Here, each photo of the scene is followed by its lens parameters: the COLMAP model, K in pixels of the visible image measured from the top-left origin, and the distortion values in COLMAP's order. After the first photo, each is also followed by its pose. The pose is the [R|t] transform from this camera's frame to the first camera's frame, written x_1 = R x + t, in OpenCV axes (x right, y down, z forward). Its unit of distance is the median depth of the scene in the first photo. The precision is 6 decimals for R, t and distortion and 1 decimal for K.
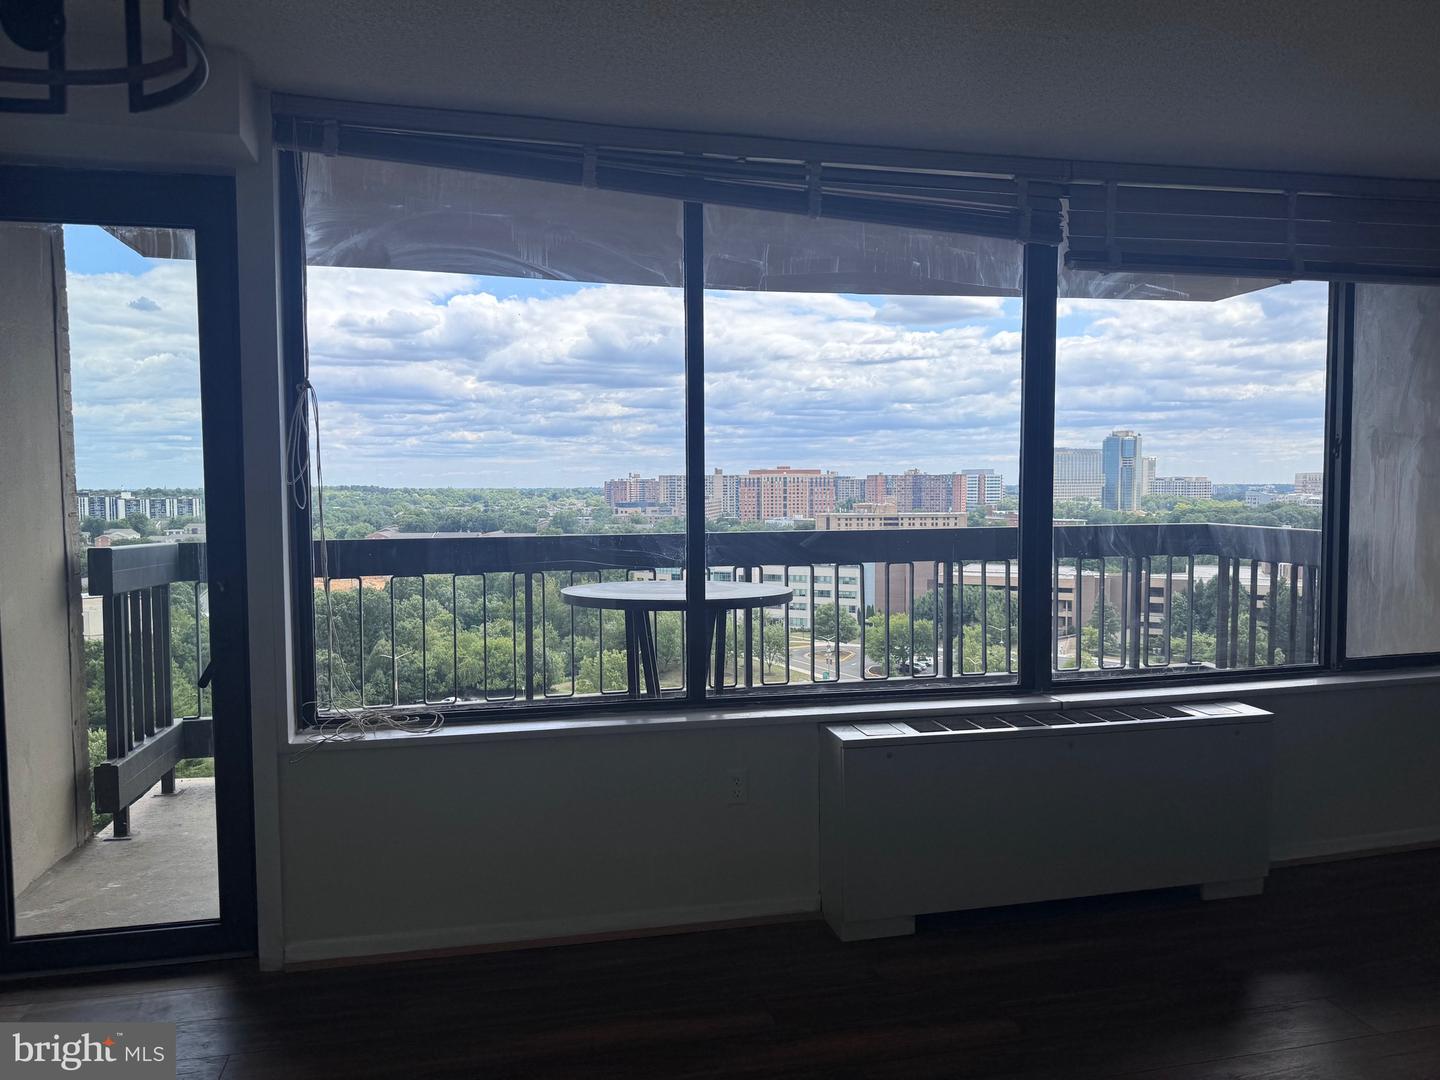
lens RADIAL K [[1020.2, 0, 721.2], [0, 1020.2, 539.9], [0, 0, 1]] dist [0.038500, -0.002074]
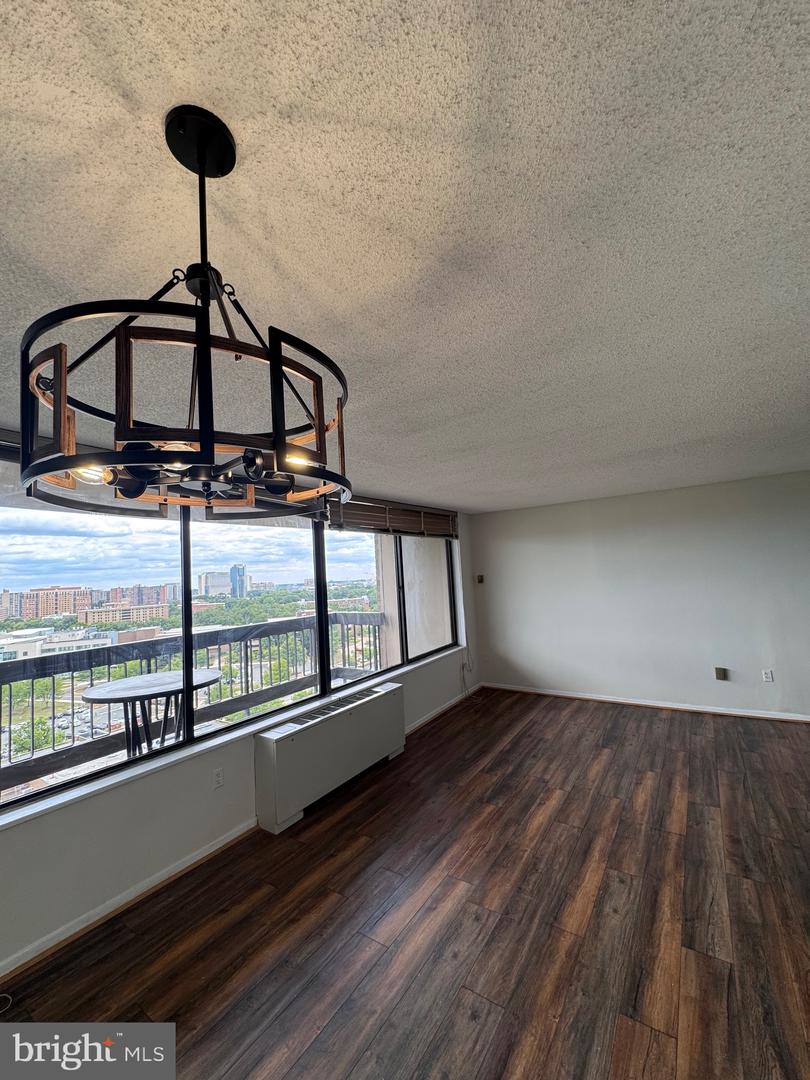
lens RADIAL K [[433.0, 0, 402.6], [0, 433.0, 539.7], [0, 0, 1]] dist [-0.000052, -0.000008]
pose [[0.740922, 0.018495, 0.671336, -0.276980], [0.090002, 0.987869, -0.126545, -0.076936], [-0.665533, 0.154182, 0.730270, 0.049595]]
